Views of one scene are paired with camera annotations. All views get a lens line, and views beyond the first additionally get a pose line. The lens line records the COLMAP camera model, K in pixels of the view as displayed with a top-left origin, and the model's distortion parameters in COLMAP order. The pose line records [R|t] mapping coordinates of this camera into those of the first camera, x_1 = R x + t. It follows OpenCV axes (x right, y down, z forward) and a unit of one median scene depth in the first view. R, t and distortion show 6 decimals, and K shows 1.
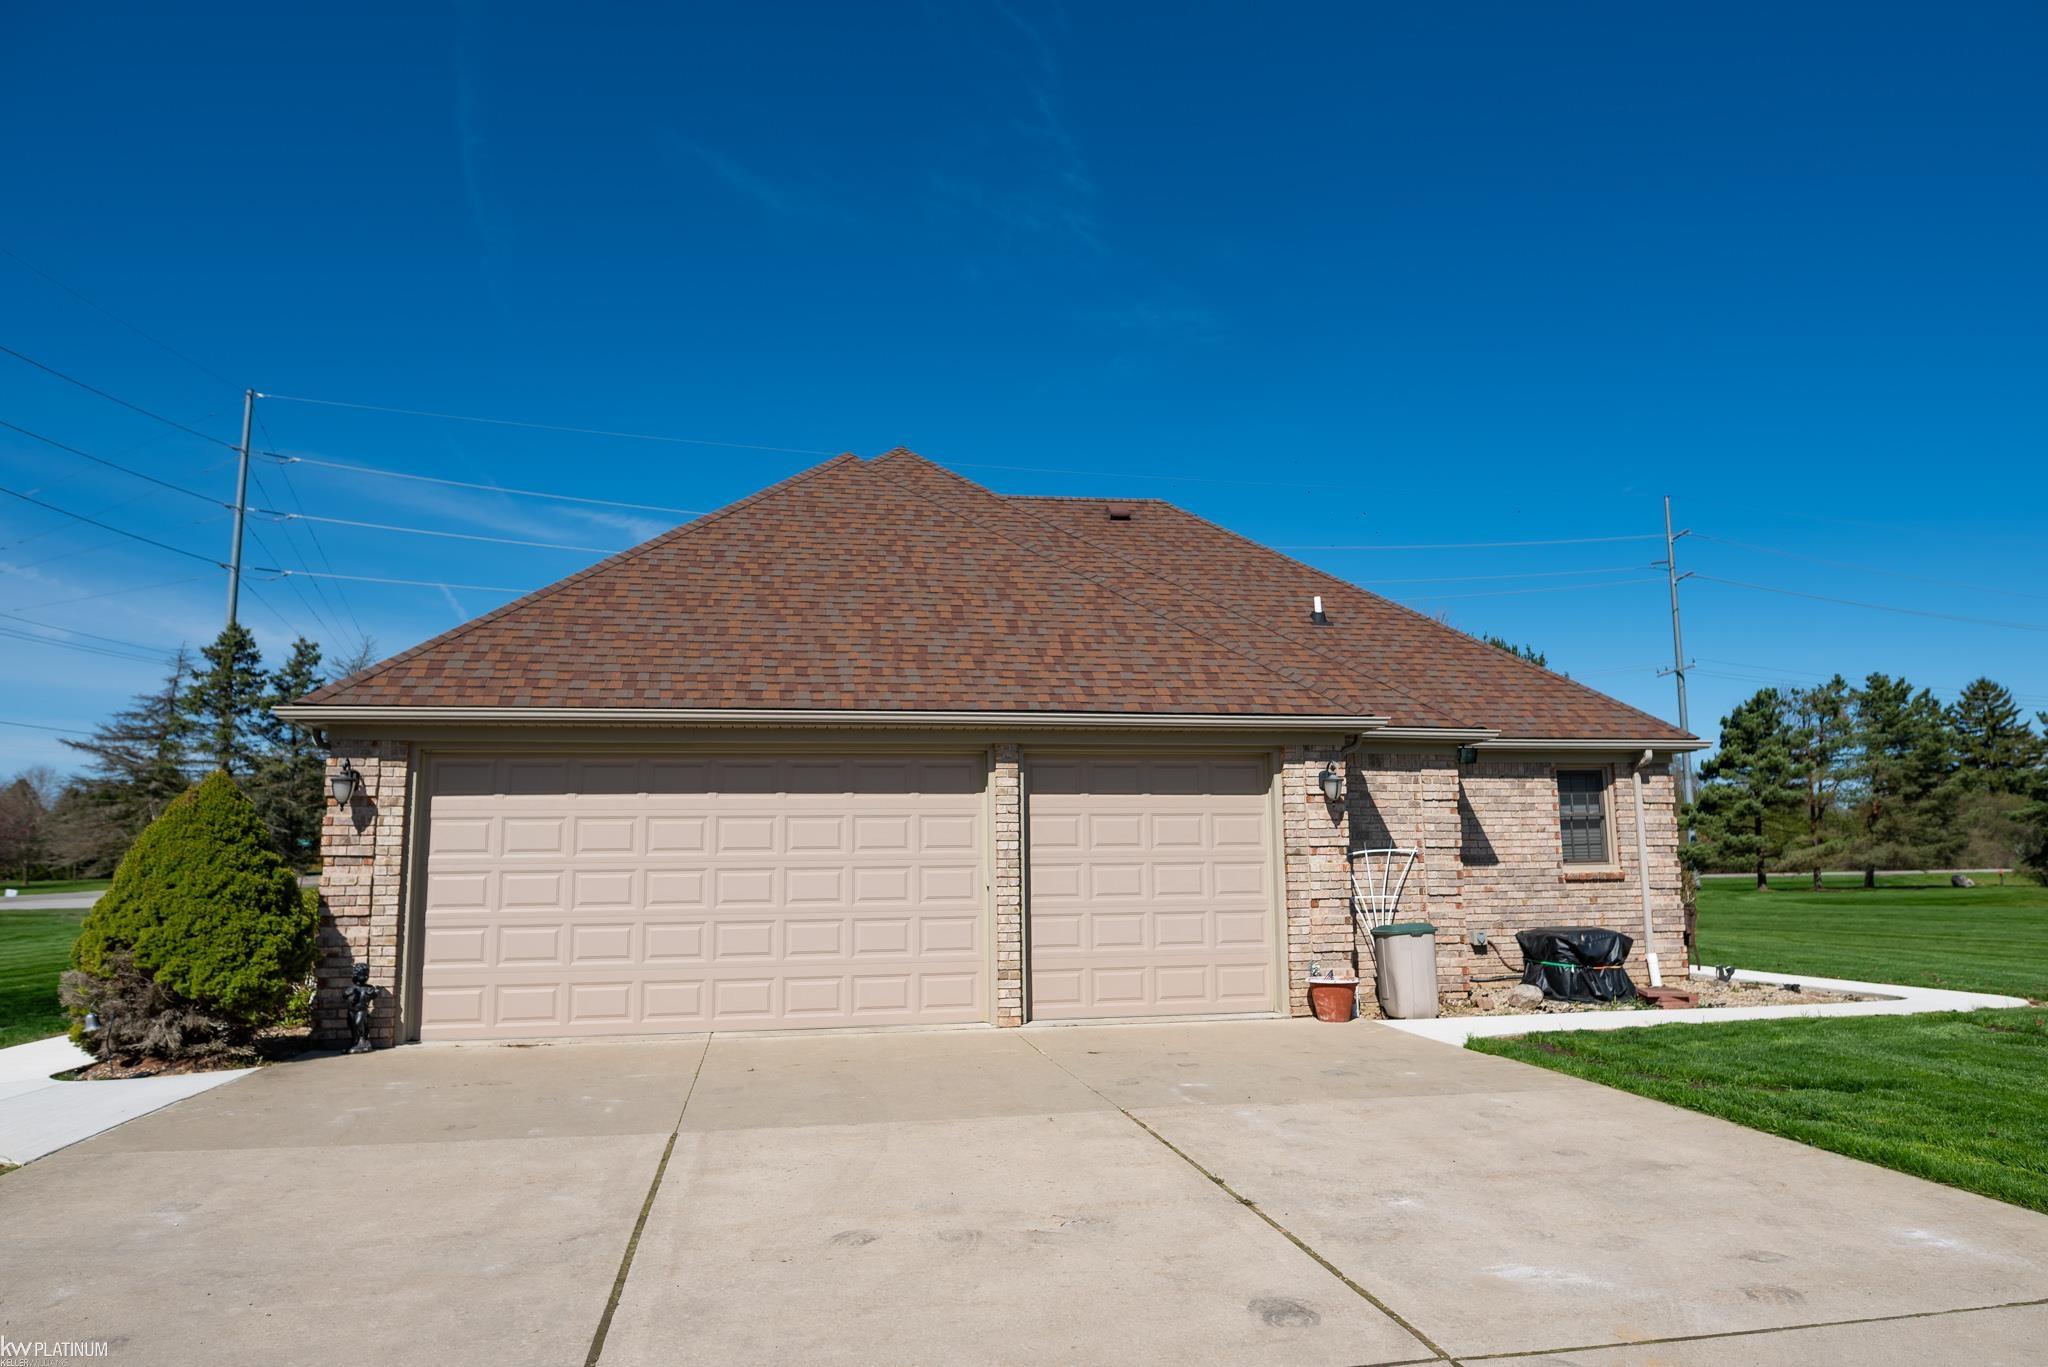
lens RADIAL K [[1272.0, 0, 1030.1], [0, 1272.0, 690.0], [0, 0, 1]] dist [-0.022601, -0.000258]
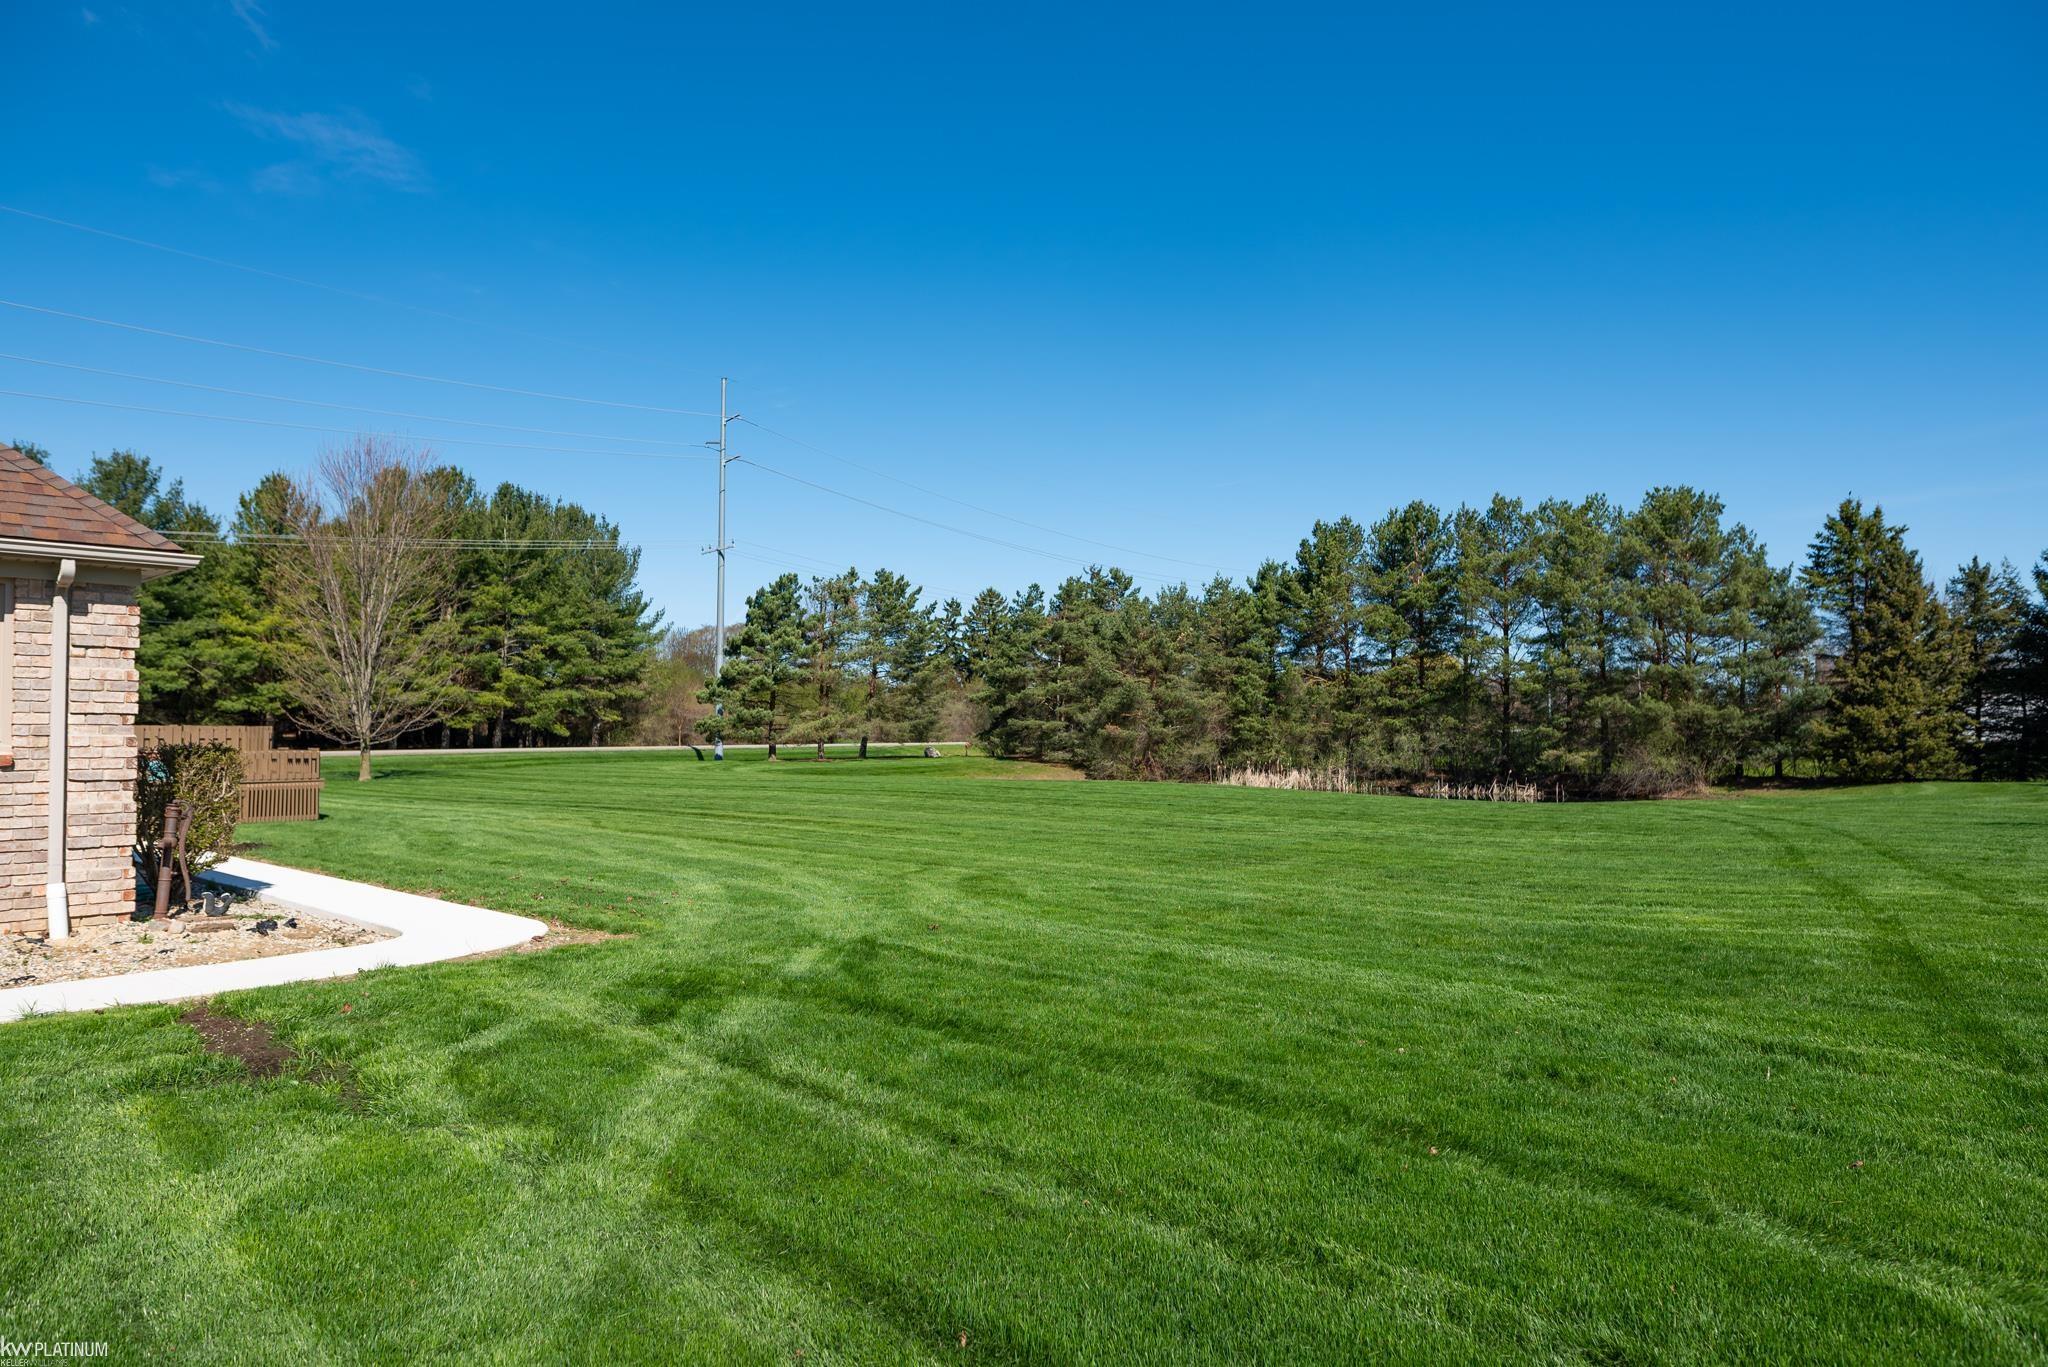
lens RADIAL K [[1195.2, 0, 1024.0], [0, 1195.2, 683.5], [0, 0, 1]] dist [-0.025231, 0.001593]
pose [[0.796750, 0.032407, 0.603440, 0.136157], [-0.090035, 0.993782, 0.065508, 0.007289], [-0.597564, -0.106525, 0.794713, 0.067623]]
